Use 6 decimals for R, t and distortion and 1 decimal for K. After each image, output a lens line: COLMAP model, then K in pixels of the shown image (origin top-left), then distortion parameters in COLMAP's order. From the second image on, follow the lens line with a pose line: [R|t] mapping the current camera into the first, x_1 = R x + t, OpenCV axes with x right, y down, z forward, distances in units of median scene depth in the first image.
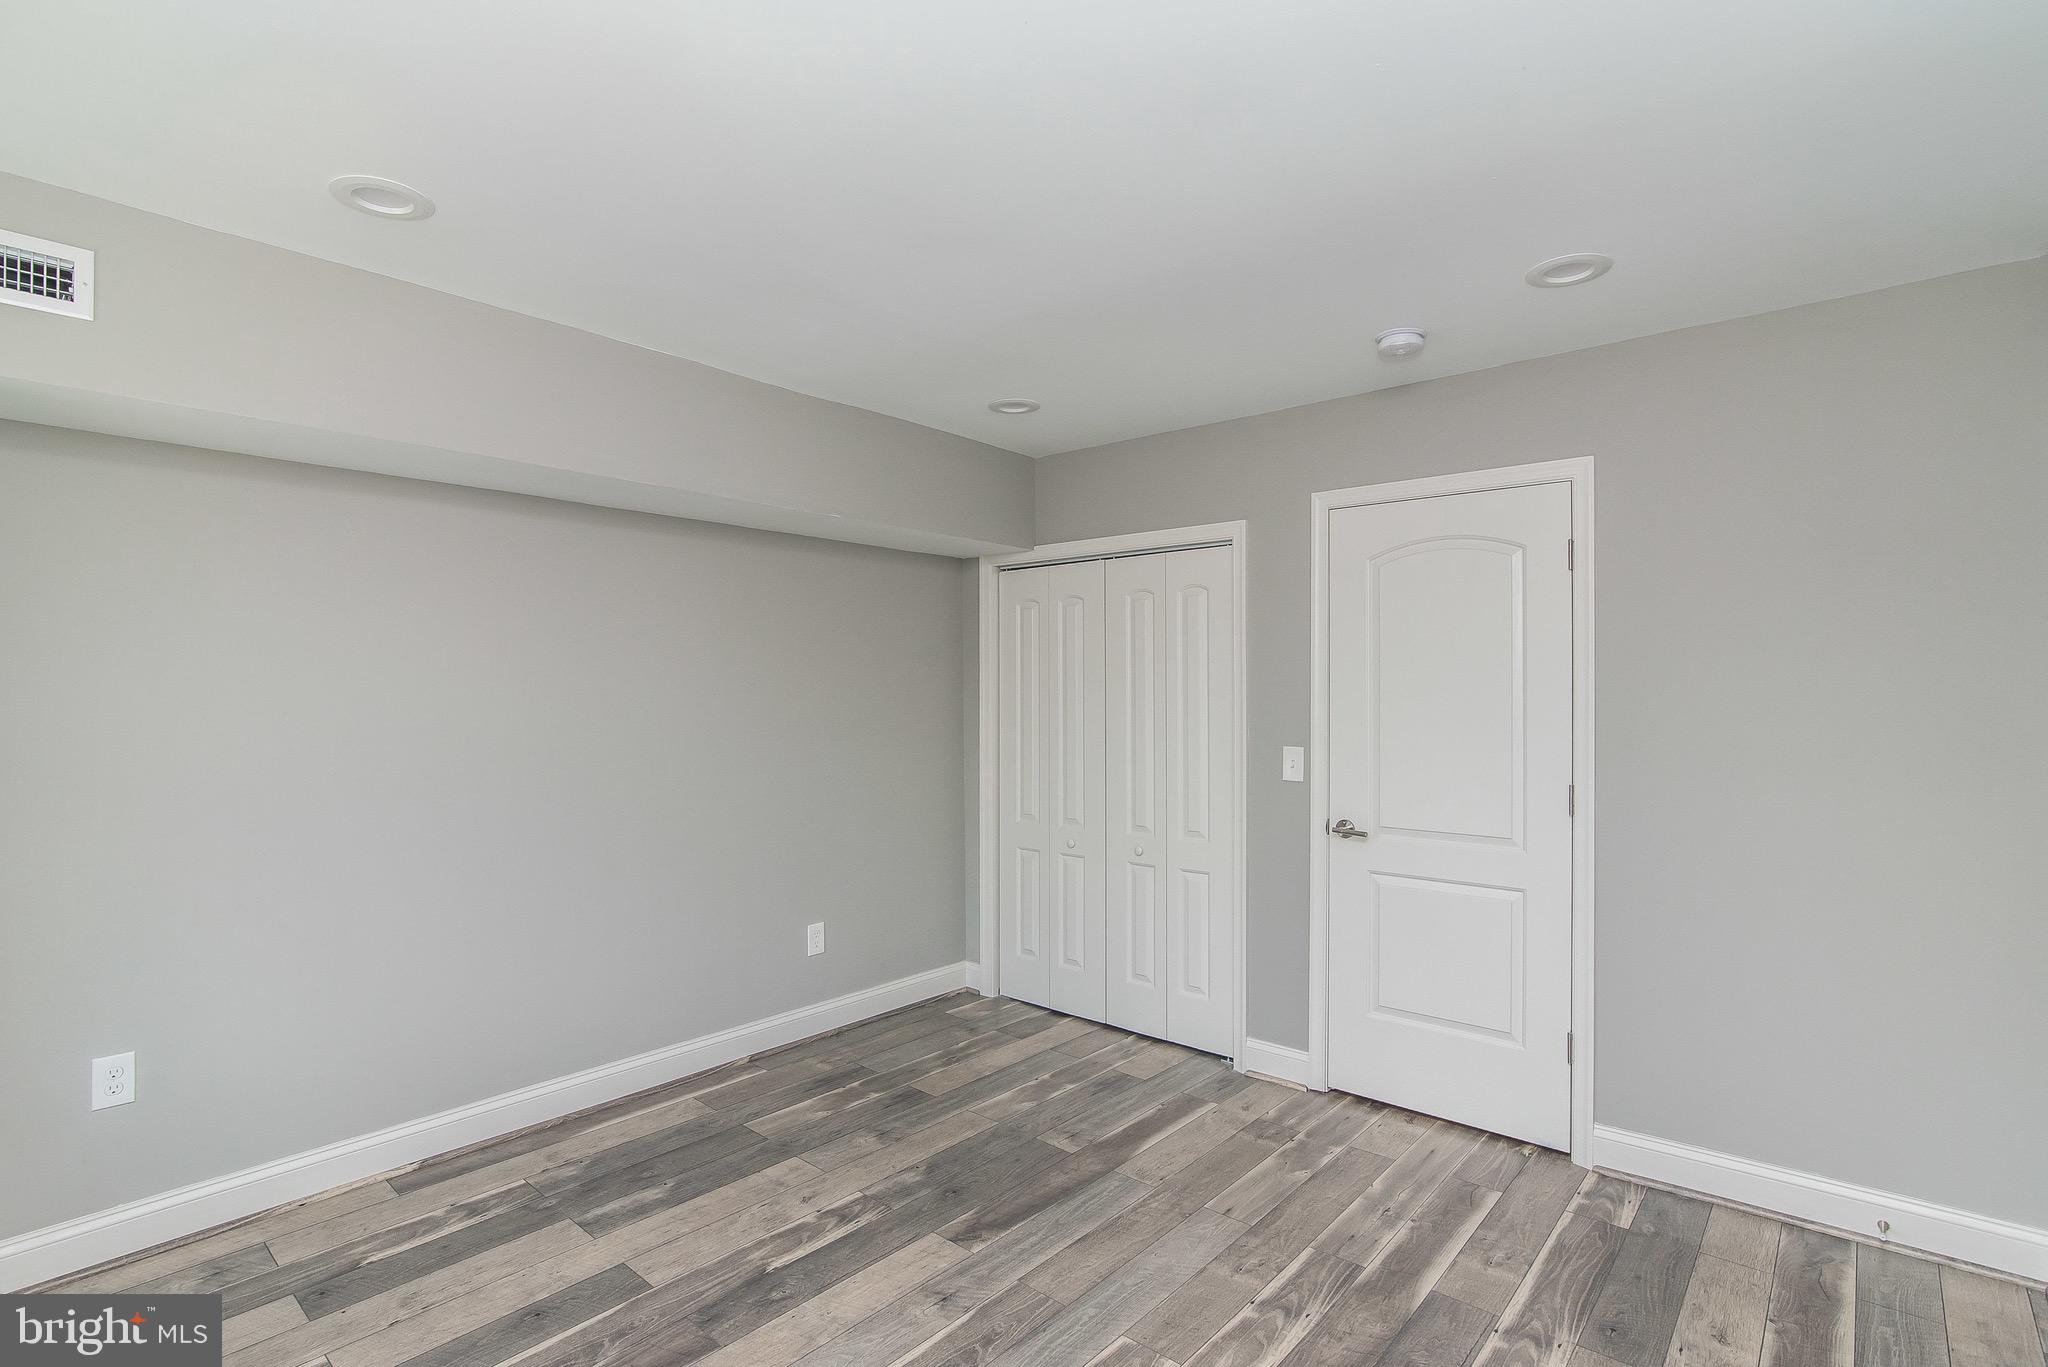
lens RADIAL K [[938.6, 0, 1043.1], [0, 938.6, 686.6], [0, 0, 1]] dist [-0.019376, 0.005413]
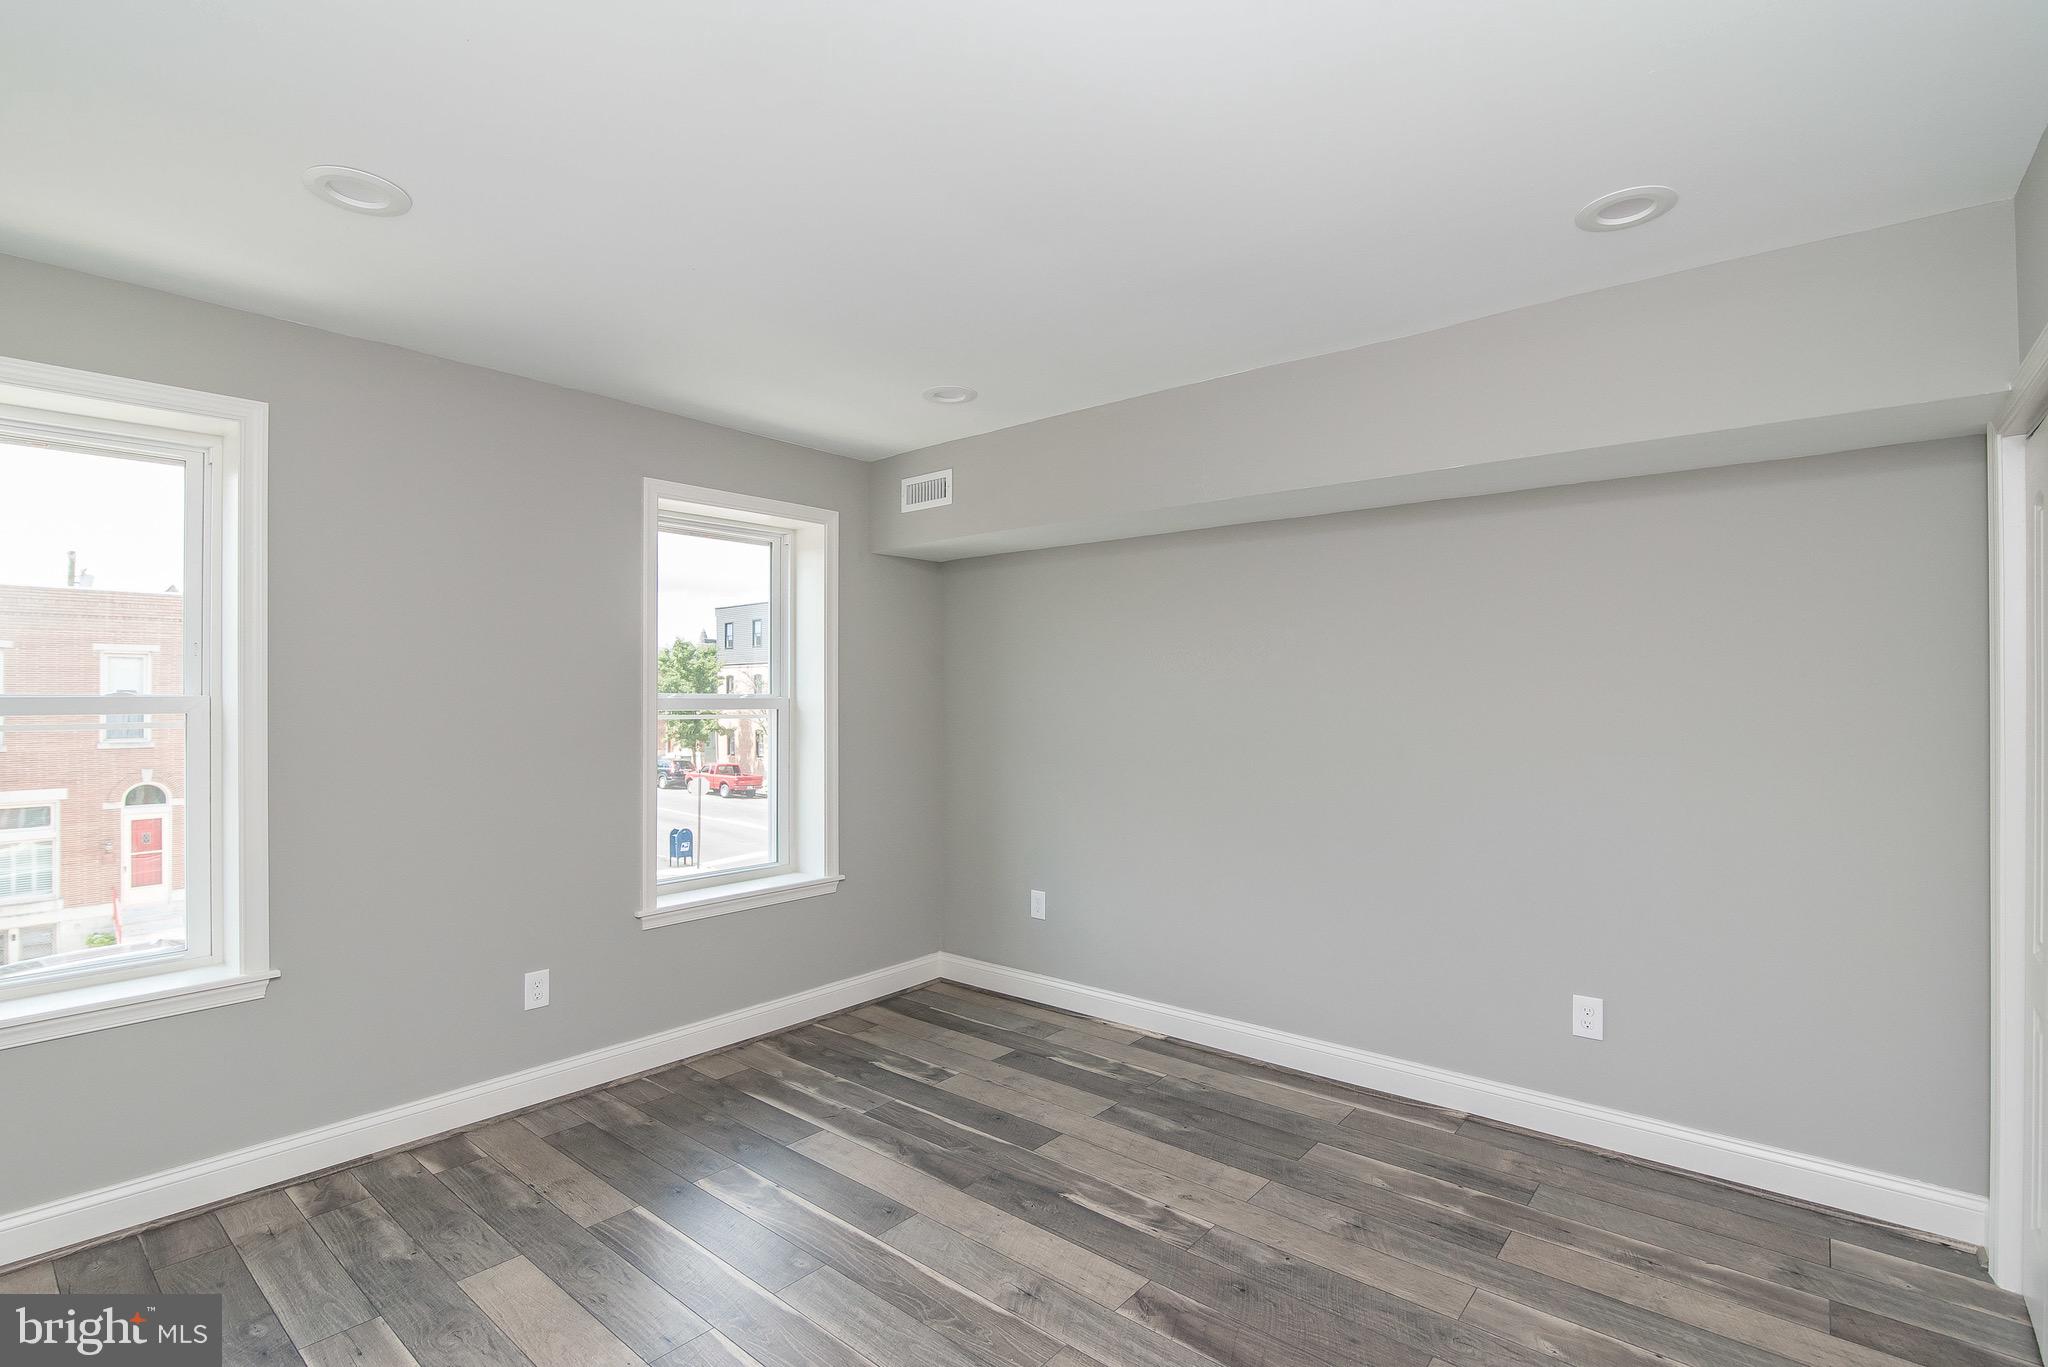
lens RADIAL K [[938.6, 0, 1023.7], [0, 938.6, 682.9], [0, 0, 1]] dist [-0.019376, 0.005413]
pose [[0.040144, -0.018470, -0.999023, 0.689938], [0.003917, 0.999824, -0.018327, 0.022865], [0.999186, -0.003177, 0.040209, 0.742962]]
